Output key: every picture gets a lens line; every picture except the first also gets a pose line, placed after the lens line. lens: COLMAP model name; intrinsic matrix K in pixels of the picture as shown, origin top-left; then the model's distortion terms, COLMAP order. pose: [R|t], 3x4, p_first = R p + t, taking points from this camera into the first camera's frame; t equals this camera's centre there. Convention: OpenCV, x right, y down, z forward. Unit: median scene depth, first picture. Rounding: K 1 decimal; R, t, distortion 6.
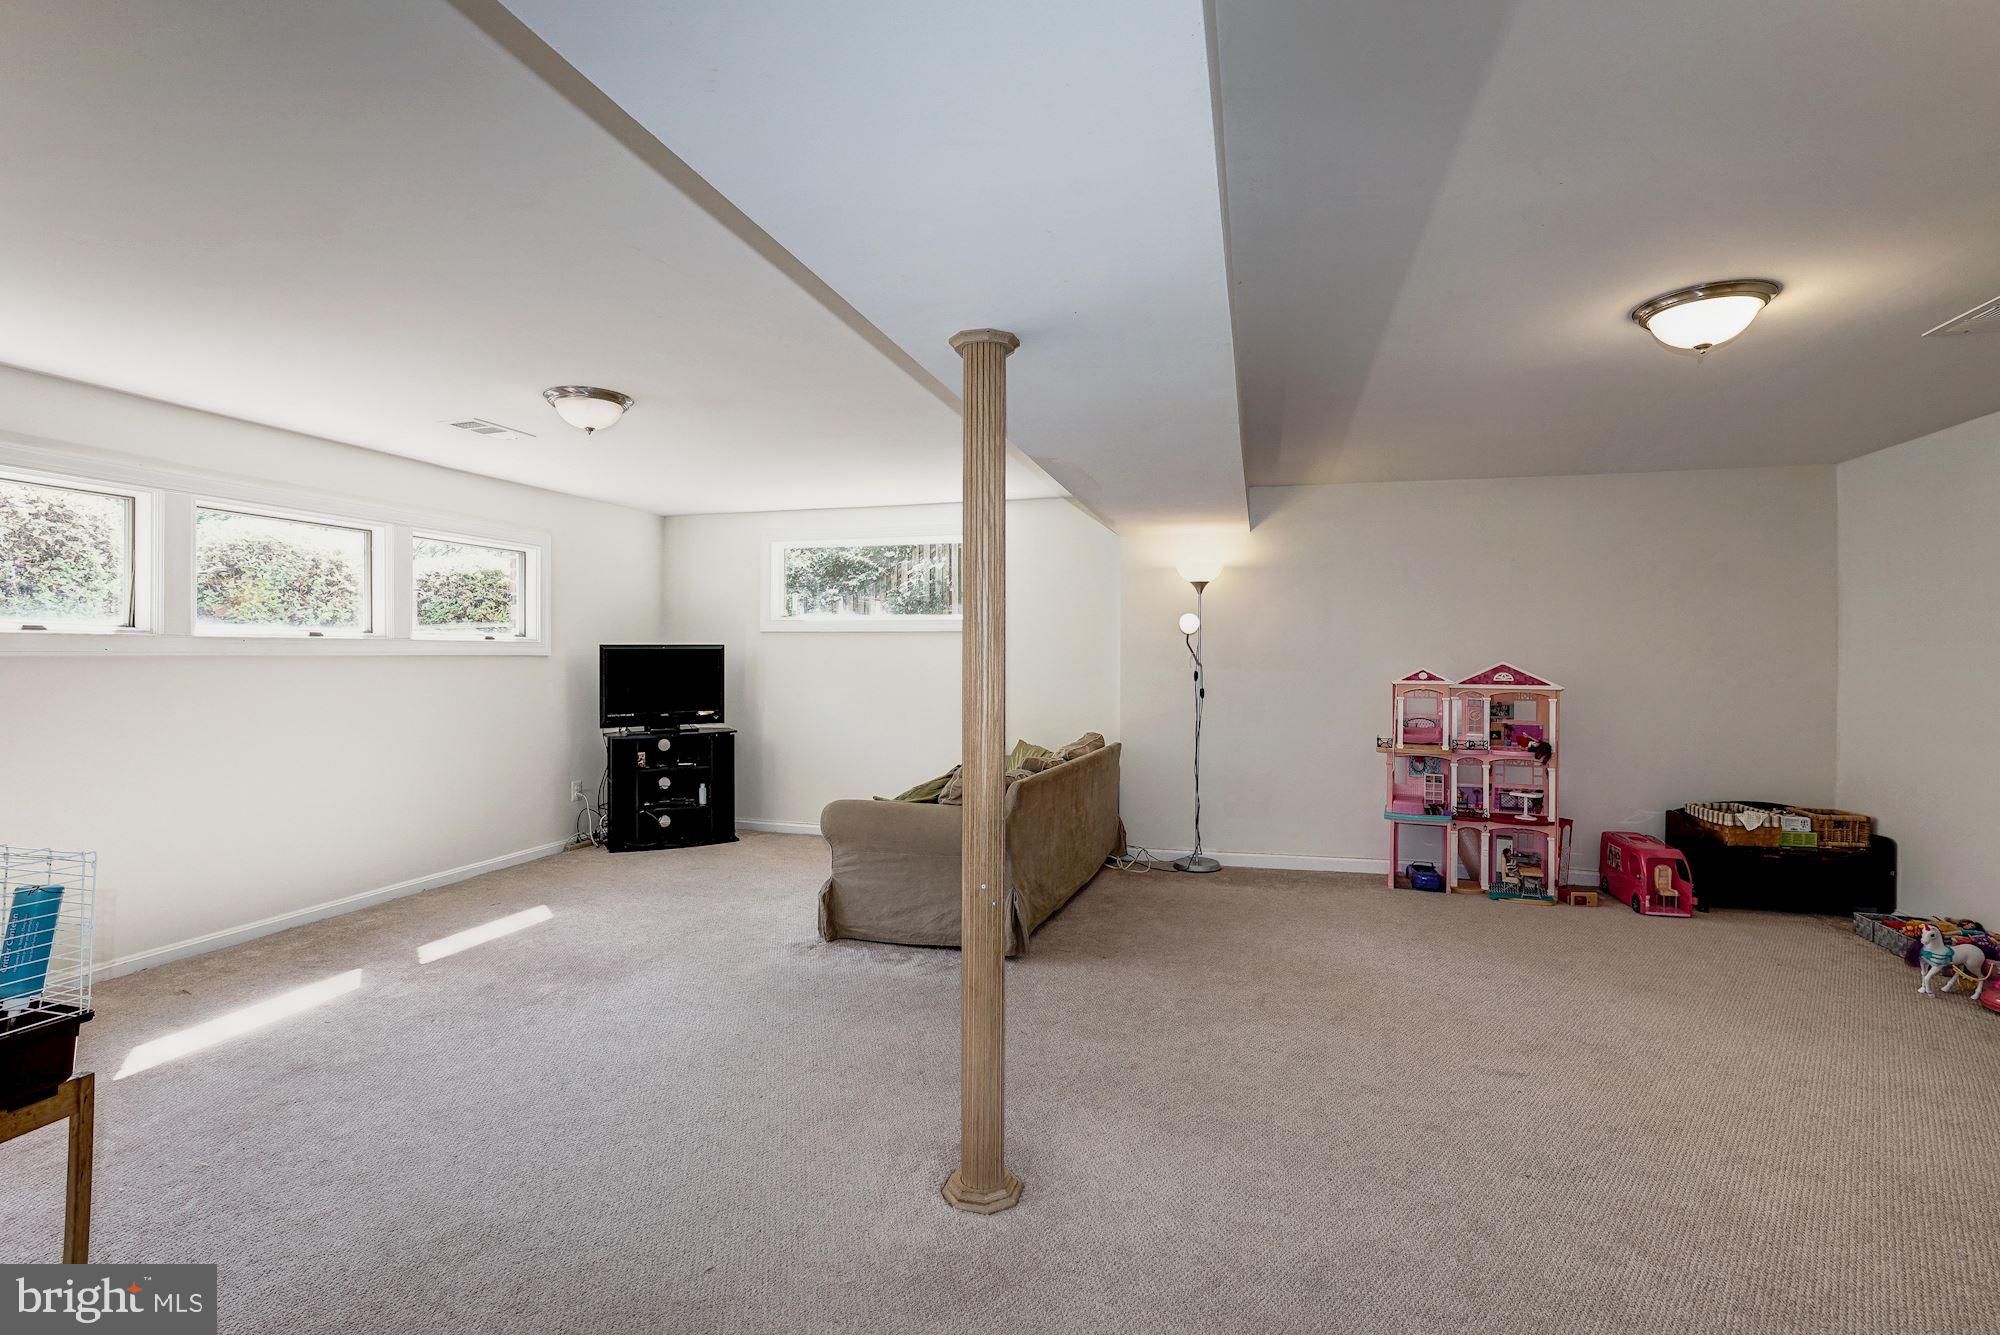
lens RADIAL K [[925.6, 0, 1005.5], [0, 925.6, 659.6], [0, 0, 1]] dist [-0.020838, 0.004052]
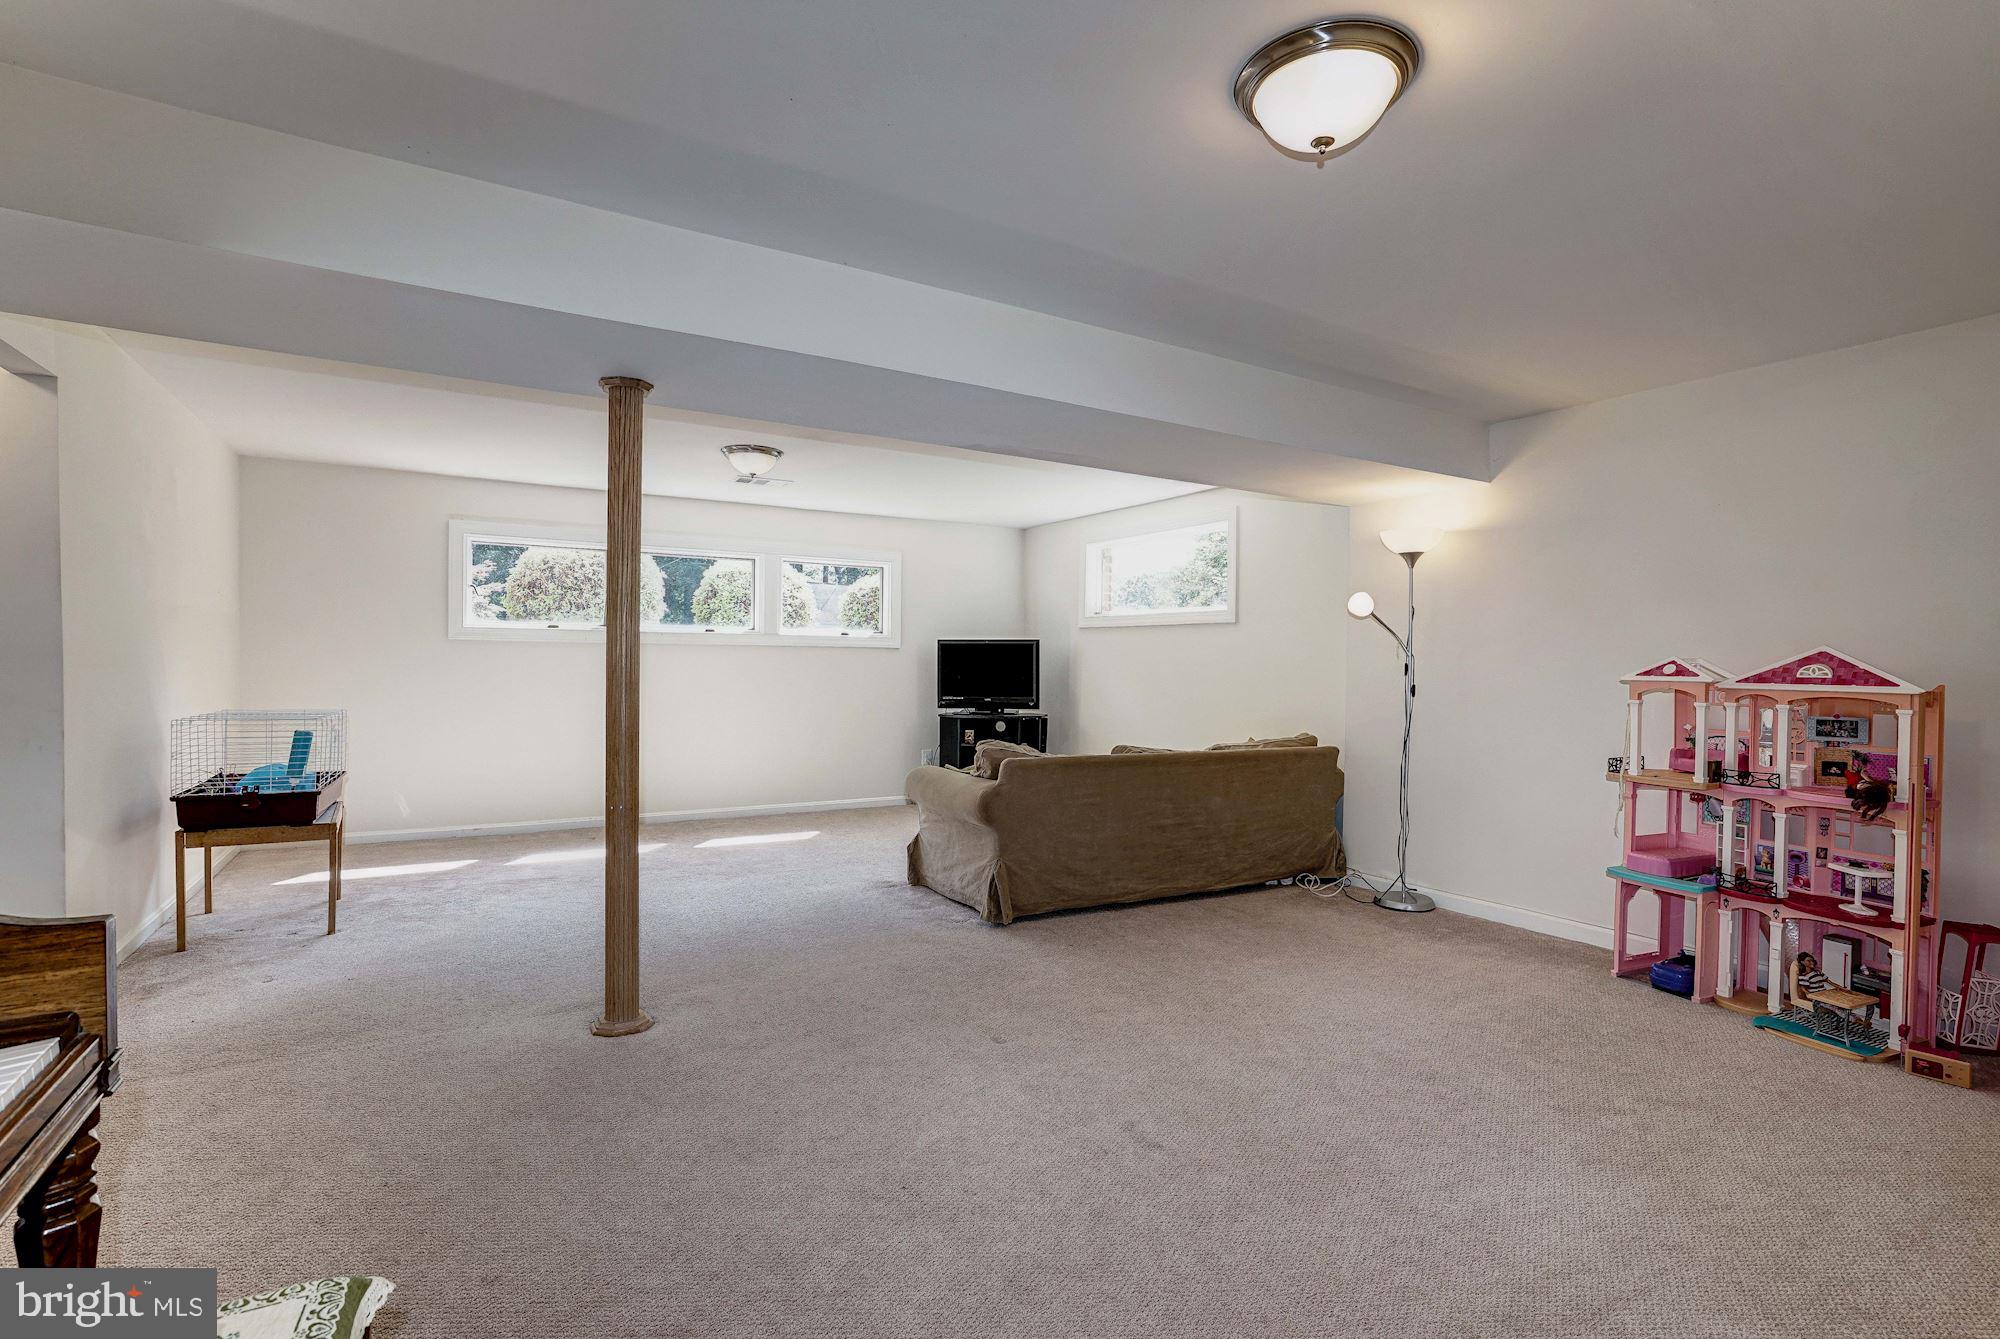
lens RADIAL K [[925.6, 0, 1010.1], [0, 925.6, 669.6], [0, 0, 1]] dist [-0.020838, 0.004052]
pose [[0.722994, 0.011024, -0.690766, 0.569333], [-0.015773, 0.999875, -0.000552, 0.026352], [0.690674, 0.011294, 0.723078, 0.194603]]
